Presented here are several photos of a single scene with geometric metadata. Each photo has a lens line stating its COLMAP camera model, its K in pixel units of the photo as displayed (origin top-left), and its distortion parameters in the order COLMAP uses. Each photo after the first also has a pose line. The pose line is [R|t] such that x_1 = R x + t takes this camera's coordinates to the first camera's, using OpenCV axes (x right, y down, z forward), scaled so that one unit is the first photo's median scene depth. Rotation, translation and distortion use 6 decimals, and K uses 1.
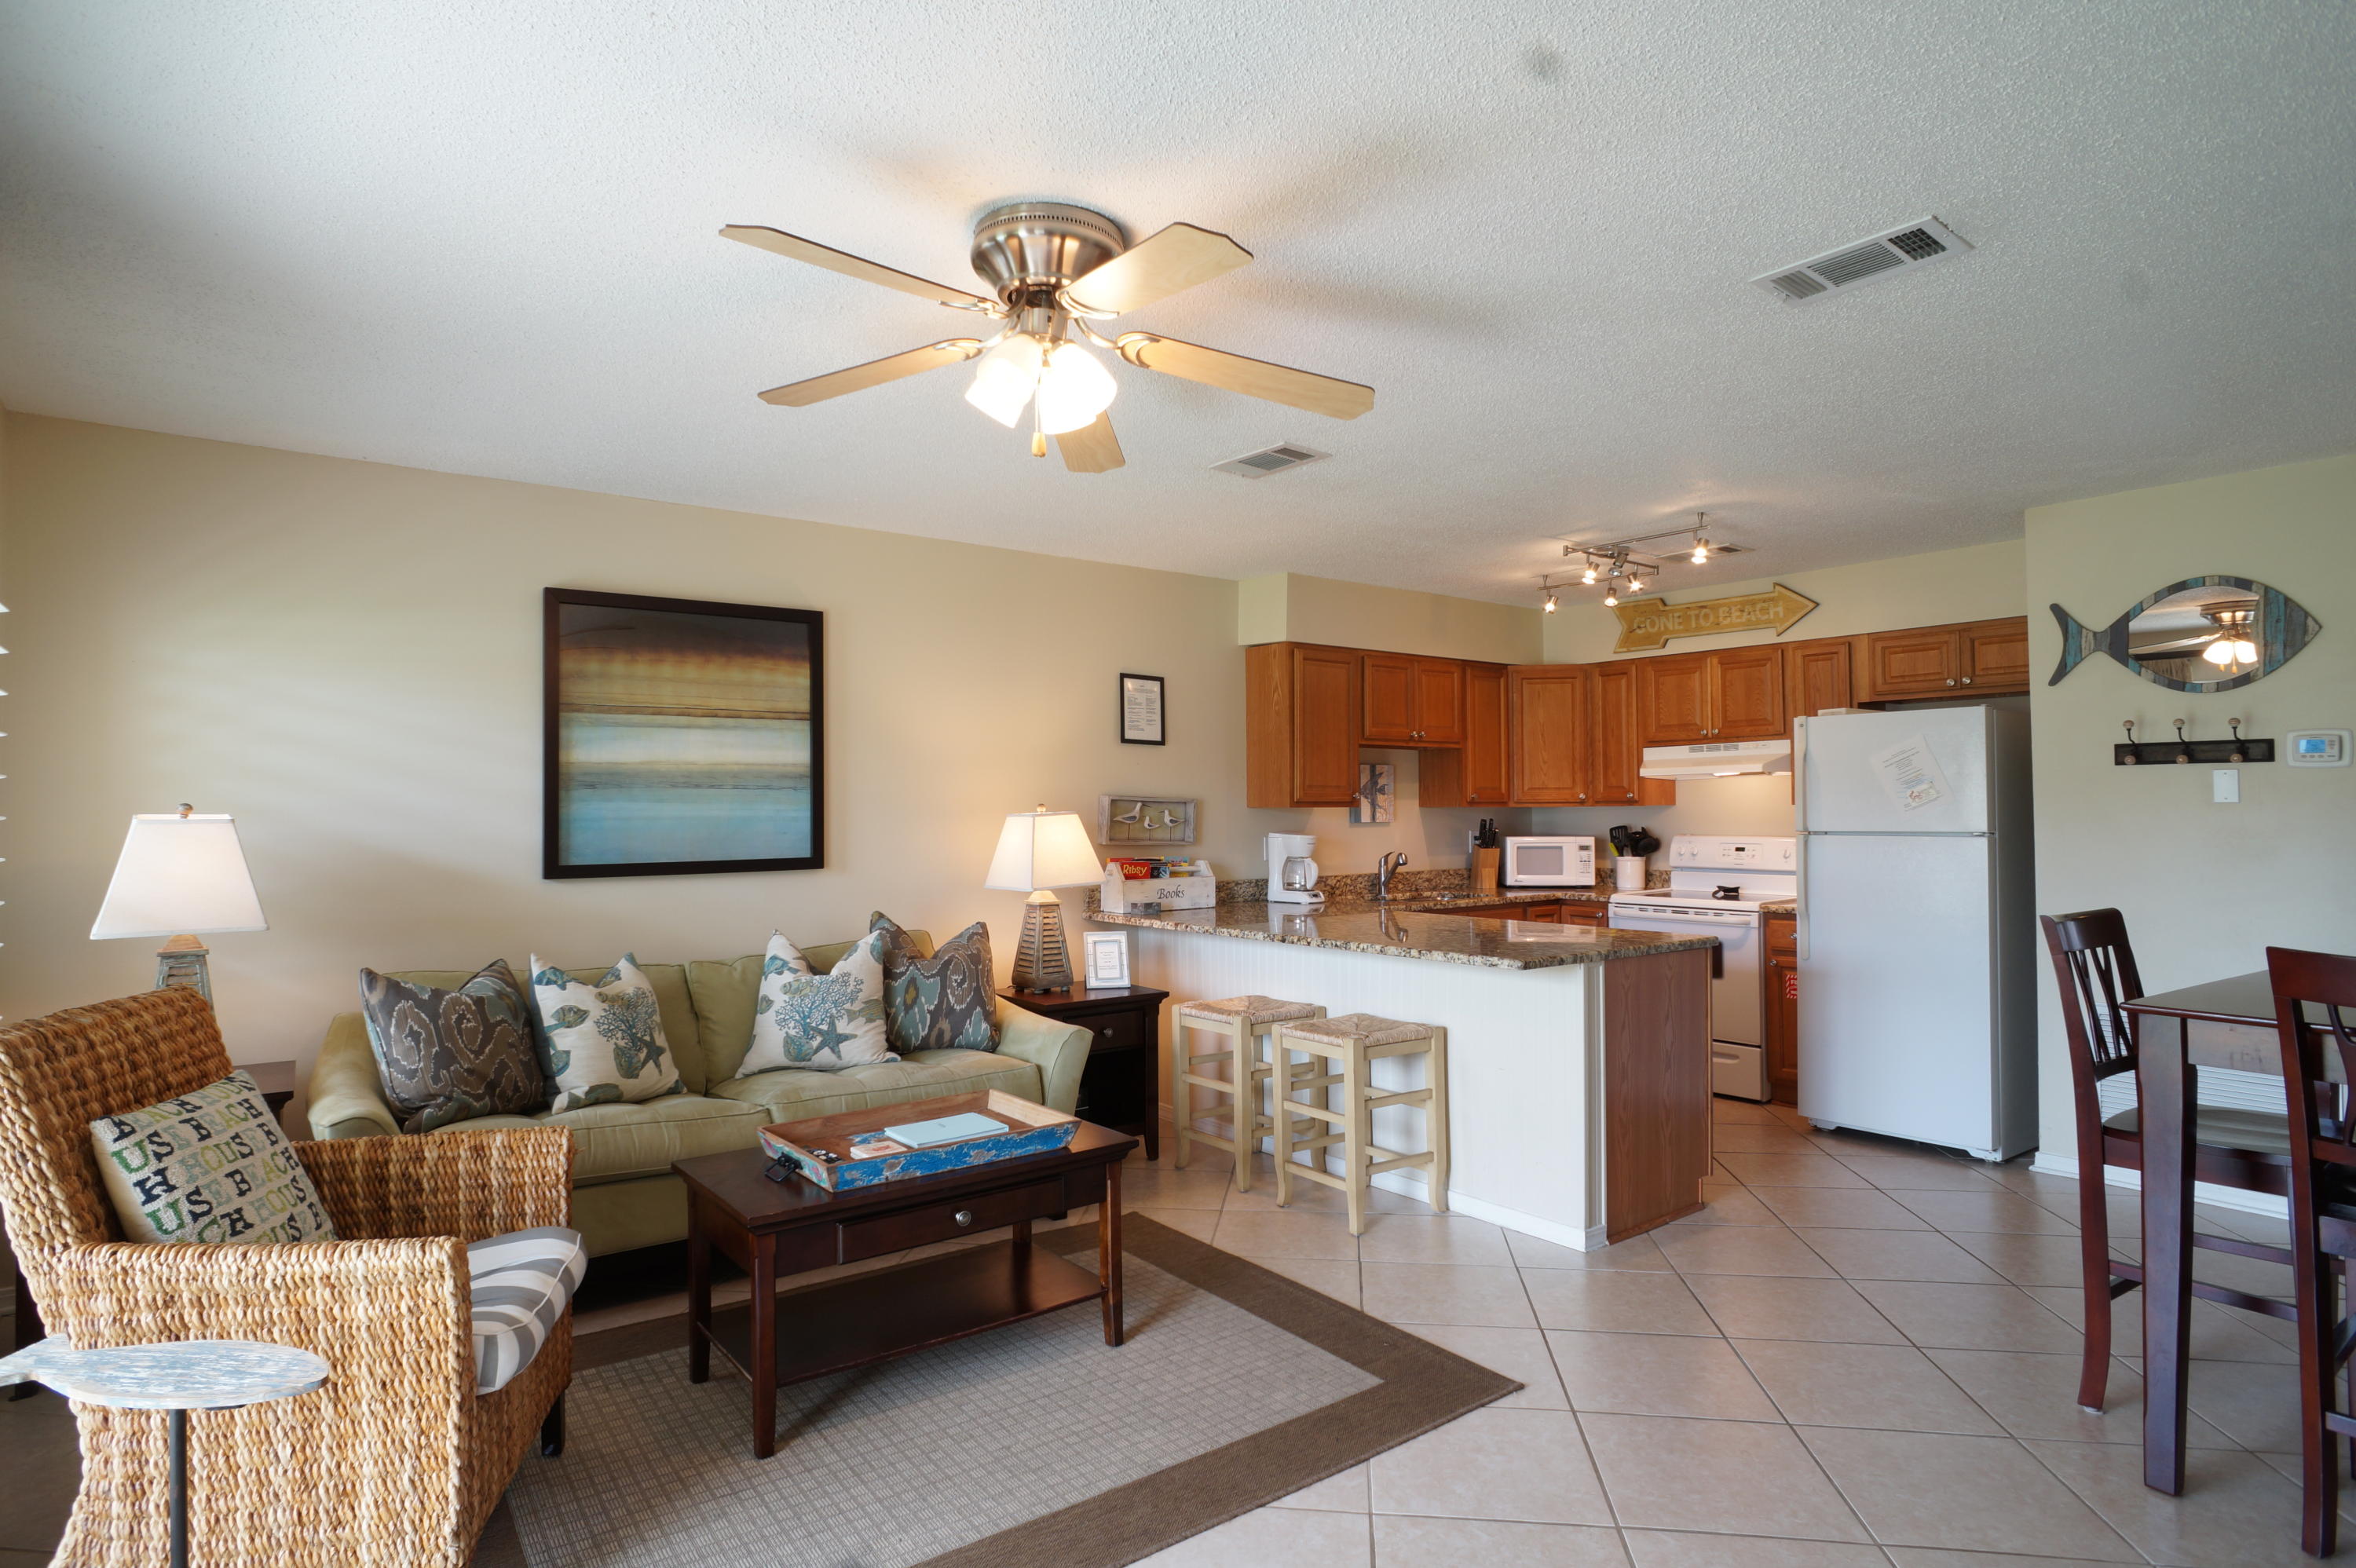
lens RADIAL K [[1259.2, 0, 1161.4], [0, 1259.2, 776.5], [0, 0, 1]] dist [-0.035108, 0.014544]
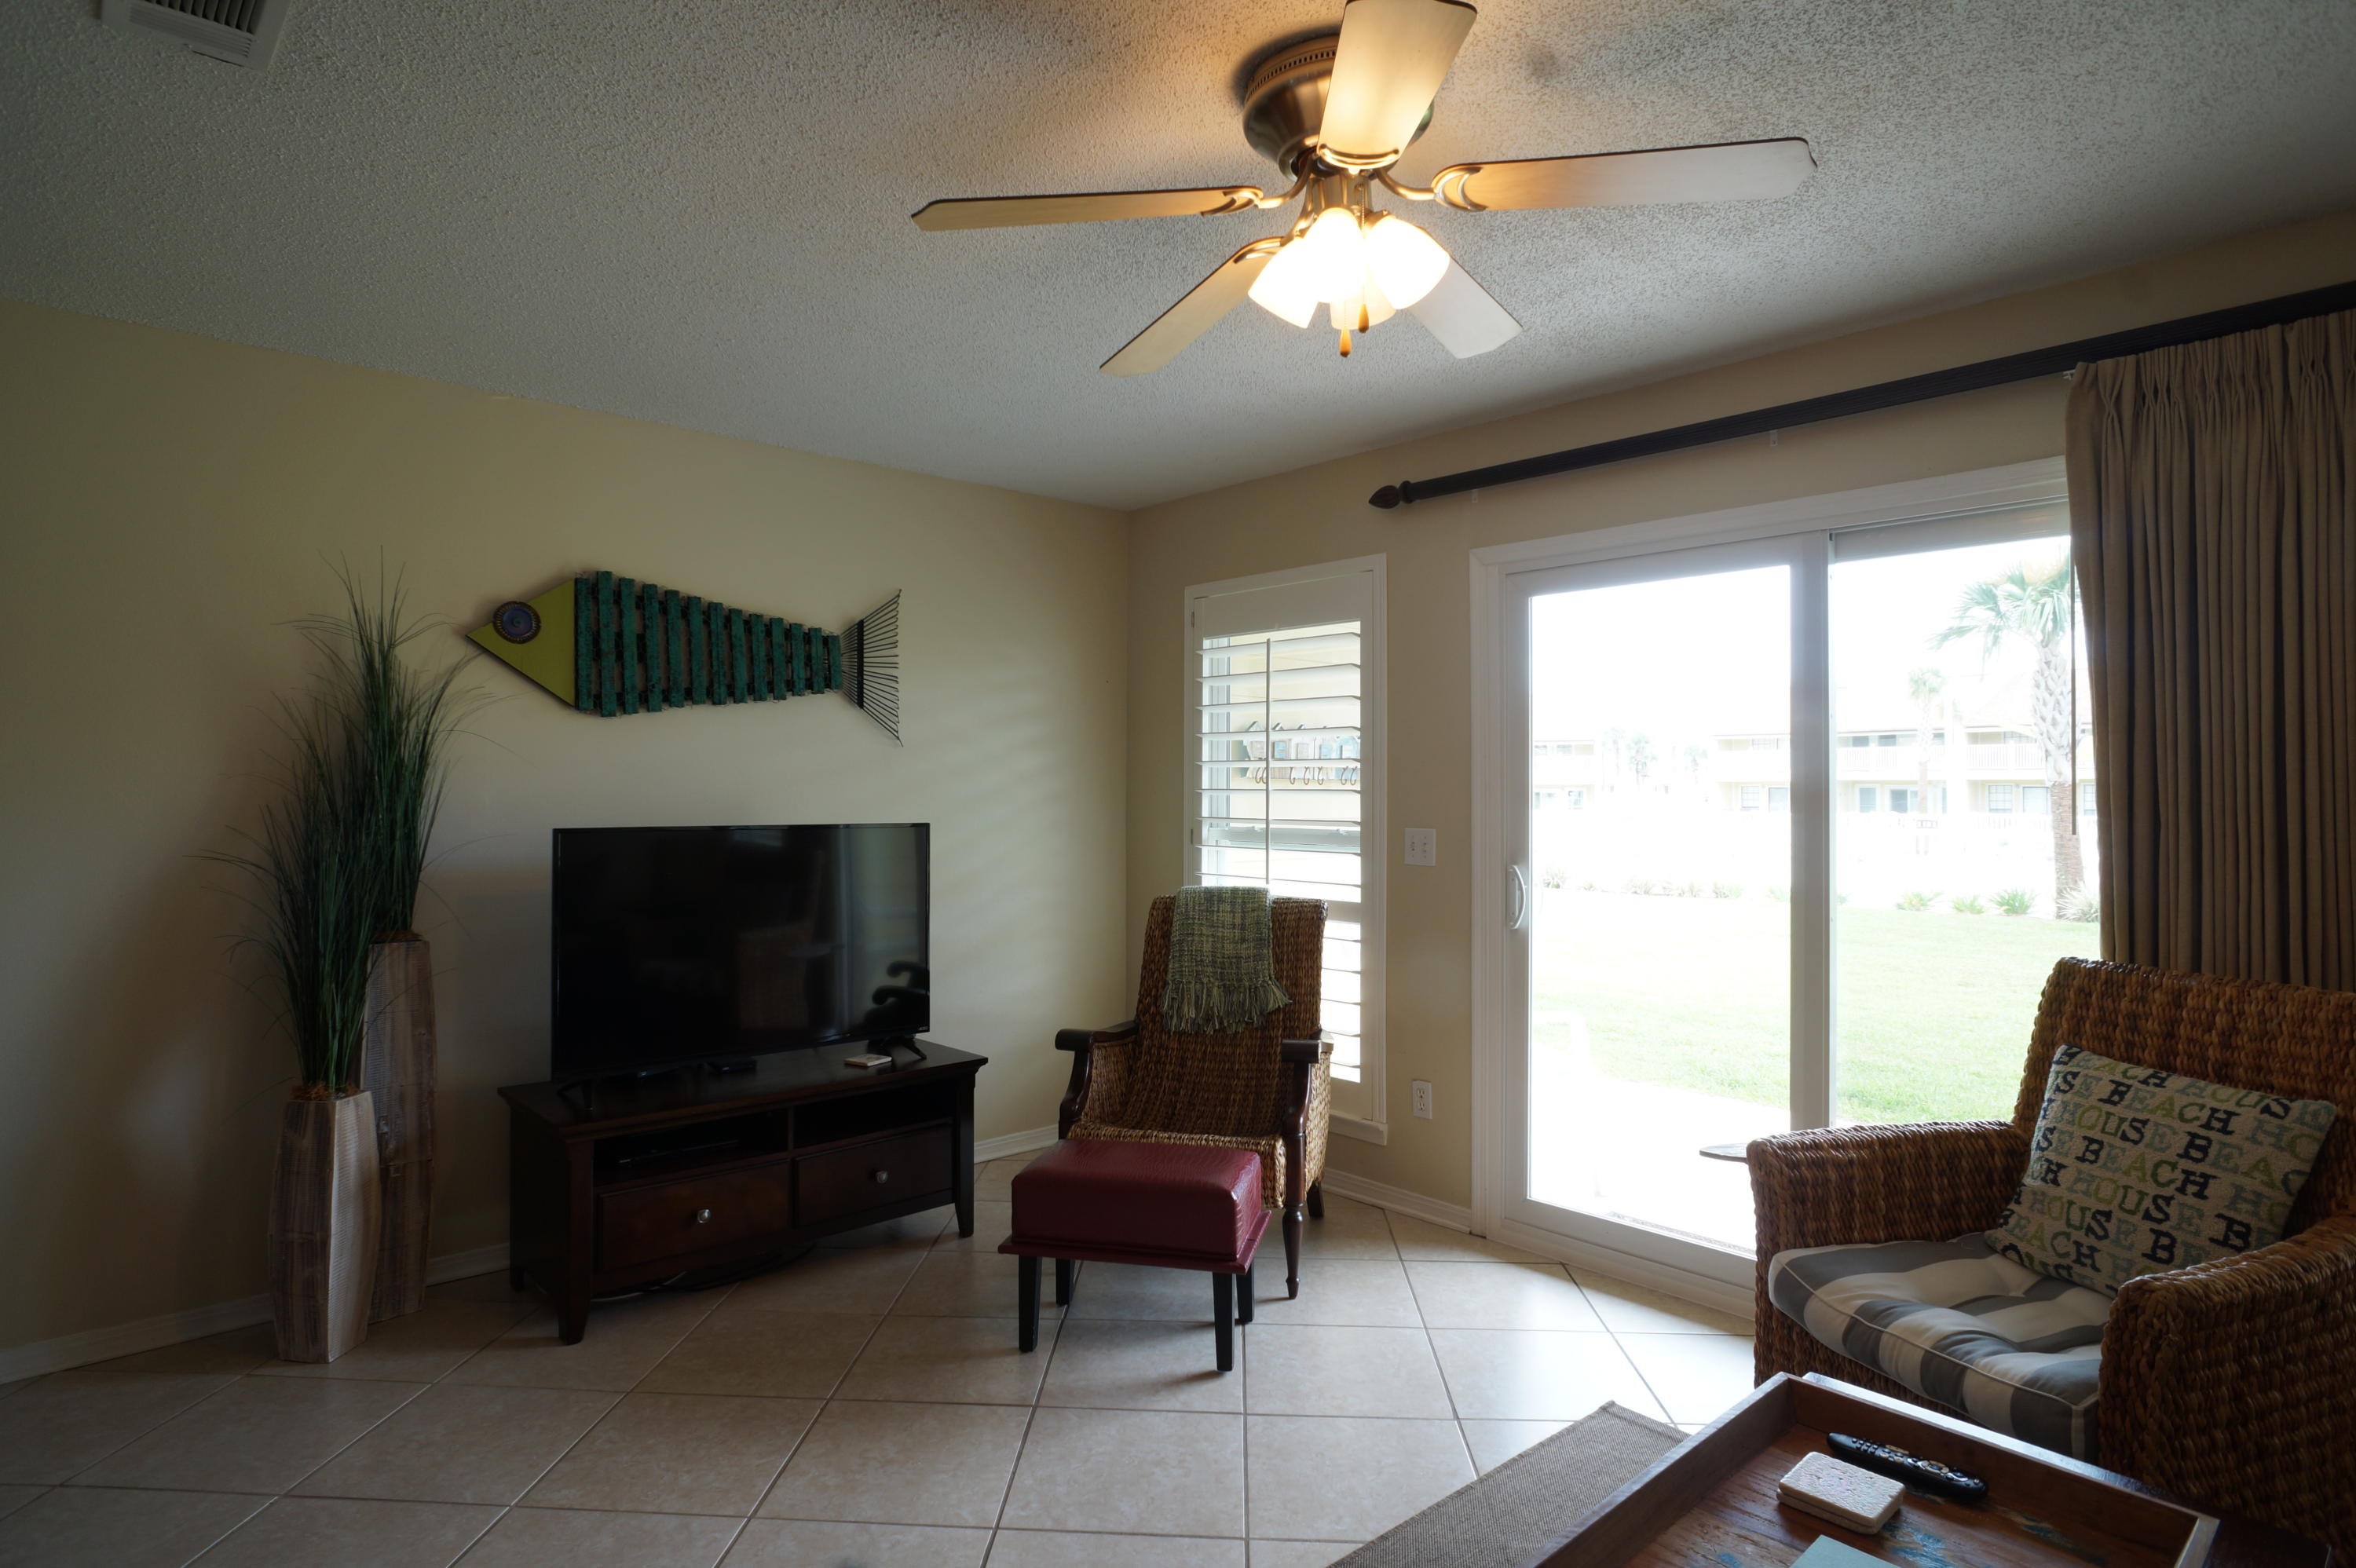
lens RADIAL K [[1259.2, 0, 1174.6], [0, 1259.2, 785.0], [0, 0, 1]] dist [-0.035108, 0.014544]
pose [[-0.995633, 0.000569, -0.093355, 0.046843], [0.003560, 0.999486, -0.031868, 0.026432], [0.093288, -0.032062, -0.995123, 0.909699]]
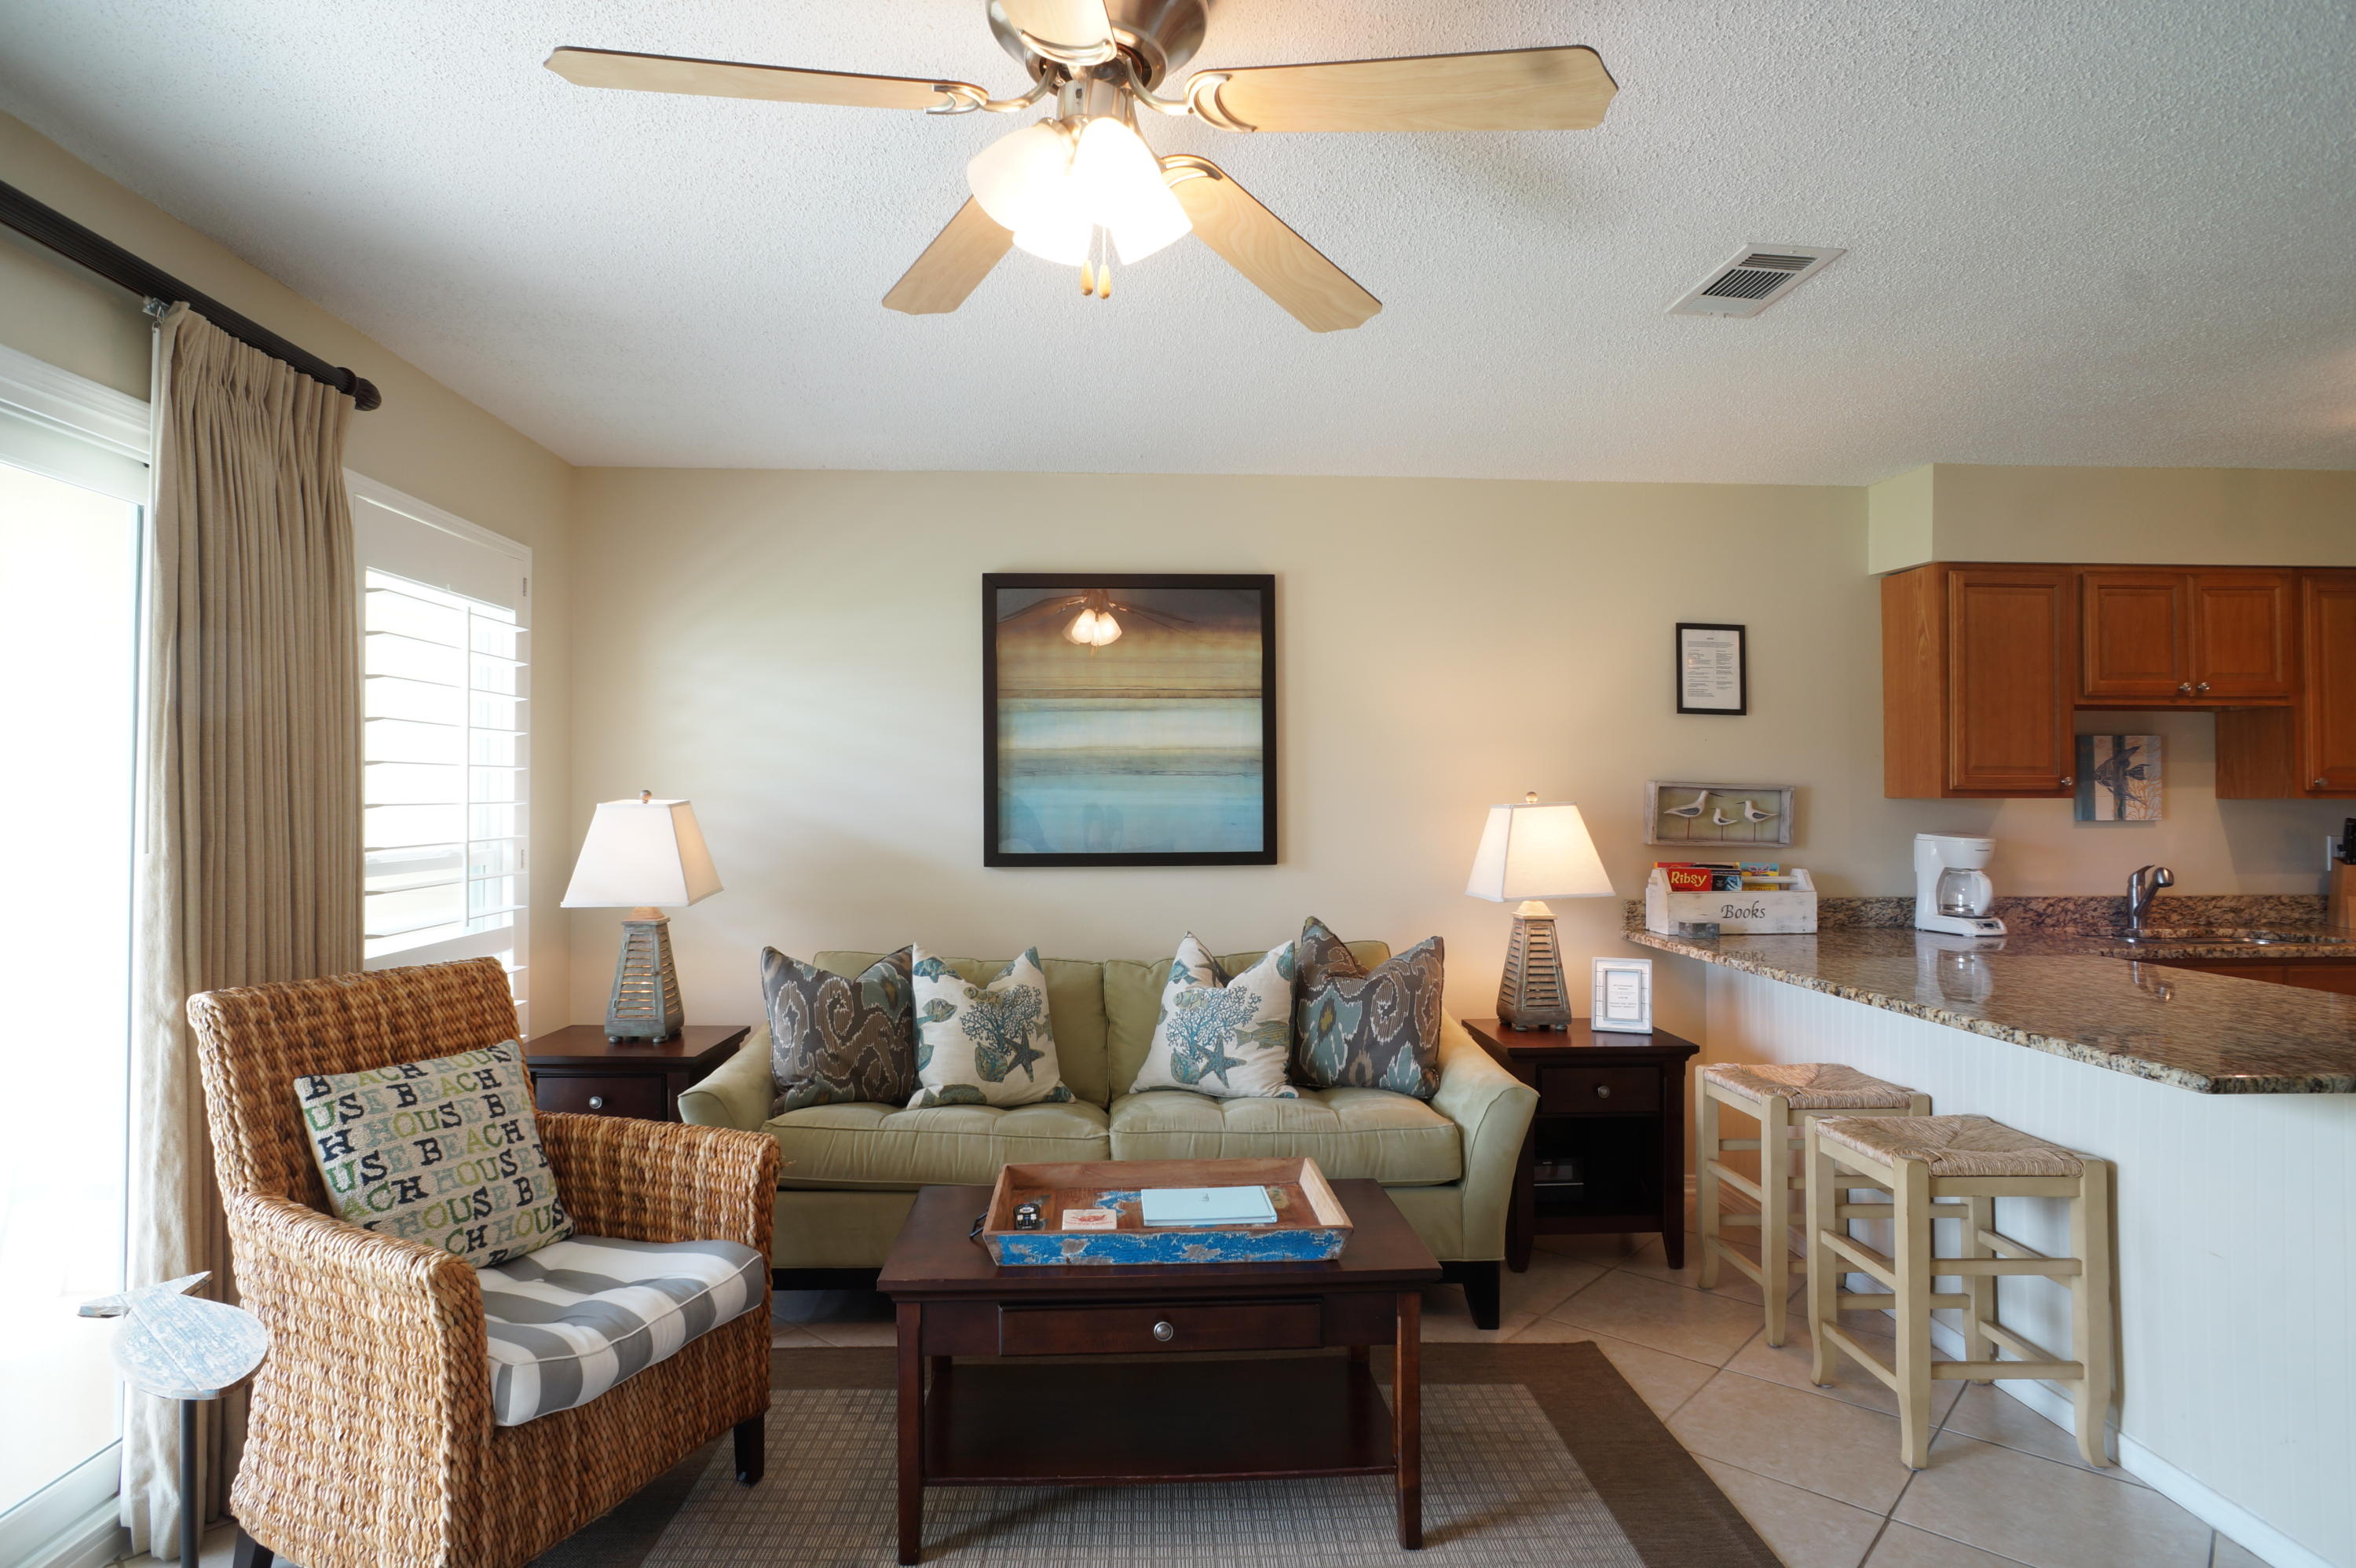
lens RADIAL K [[1259.2, 0, 1156.8], [0, 1259.2, 774.4], [0, 0, 1]] dist [-0.035108, 0.014544]
pose [[0.824309, -0.005412, -0.566115, 0.167999], [0.009954, 0.999938, 0.004934, 0.004586], [0.566053, -0.009702, 0.824312, 0.225391]]
